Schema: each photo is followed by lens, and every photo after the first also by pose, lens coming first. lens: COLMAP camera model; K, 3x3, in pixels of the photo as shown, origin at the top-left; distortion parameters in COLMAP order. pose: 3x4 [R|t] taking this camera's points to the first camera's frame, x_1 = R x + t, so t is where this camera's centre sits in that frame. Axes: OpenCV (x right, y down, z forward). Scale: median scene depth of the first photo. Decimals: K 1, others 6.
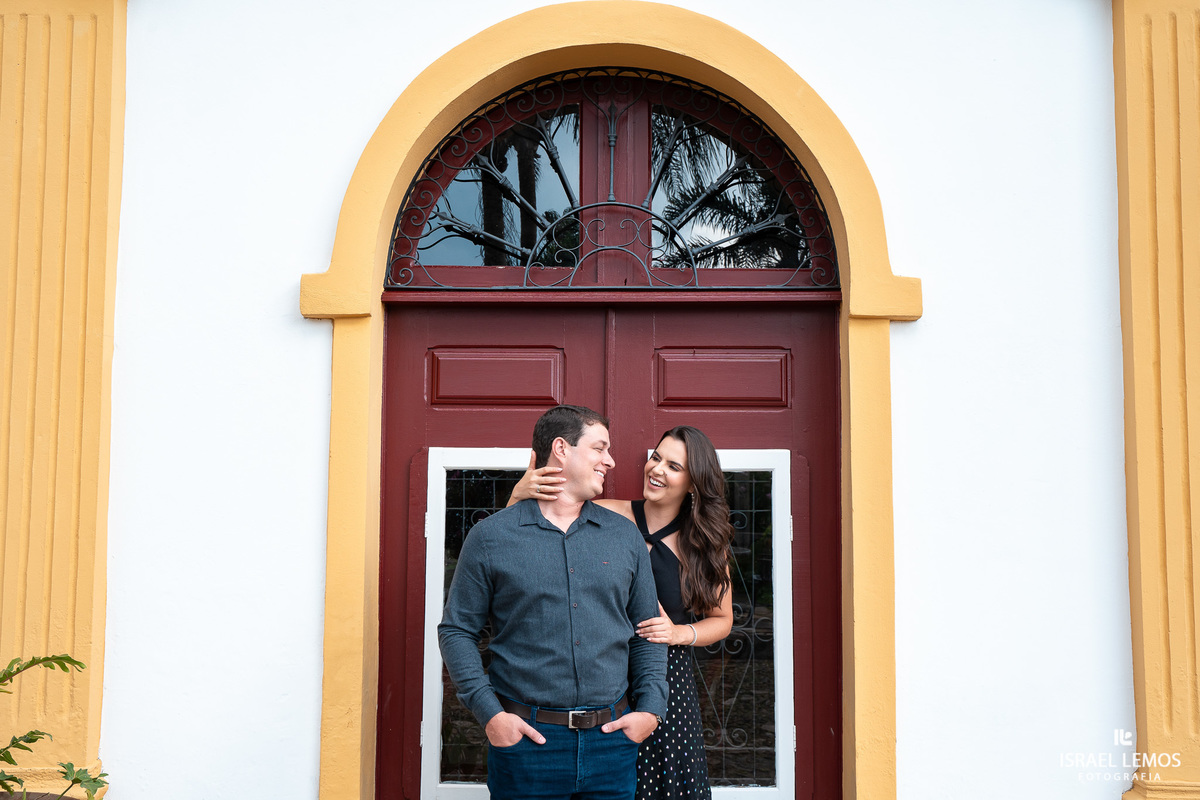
lens RADIAL K [[1420.7, 0, 600.0], [0, 1420.7, 400.0], [0, 0, 1]] dist [-0.023877, 0.144416]
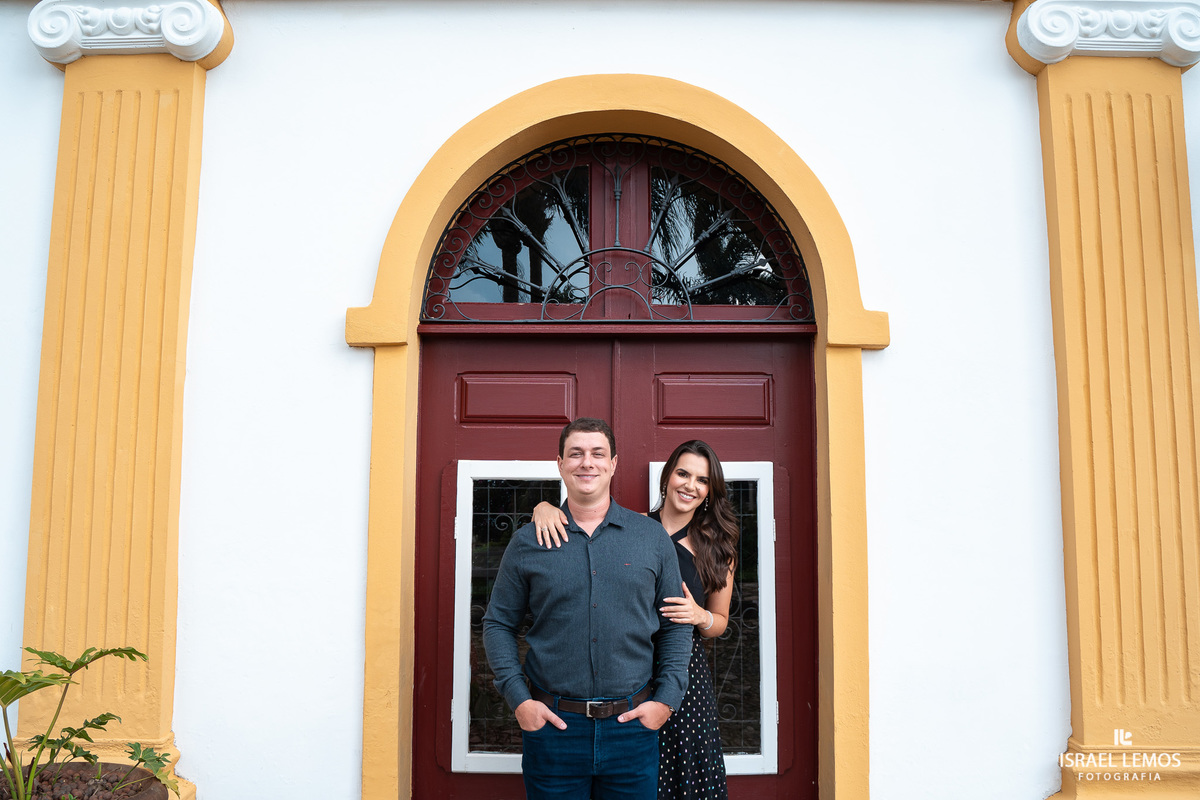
lens RADIAL K [[1025.0, 0, 600.0], [0, 1025.0, 400.0], [0, 0, 1]] dist [-0.128952, 0.099307]
pose [[0.999851, 0.000251, 0.017233, -0.021367], [0.000195, 0.999665, -0.025879, 0.006507], [-0.017234, 0.025879, 0.999517, 0.182189]]
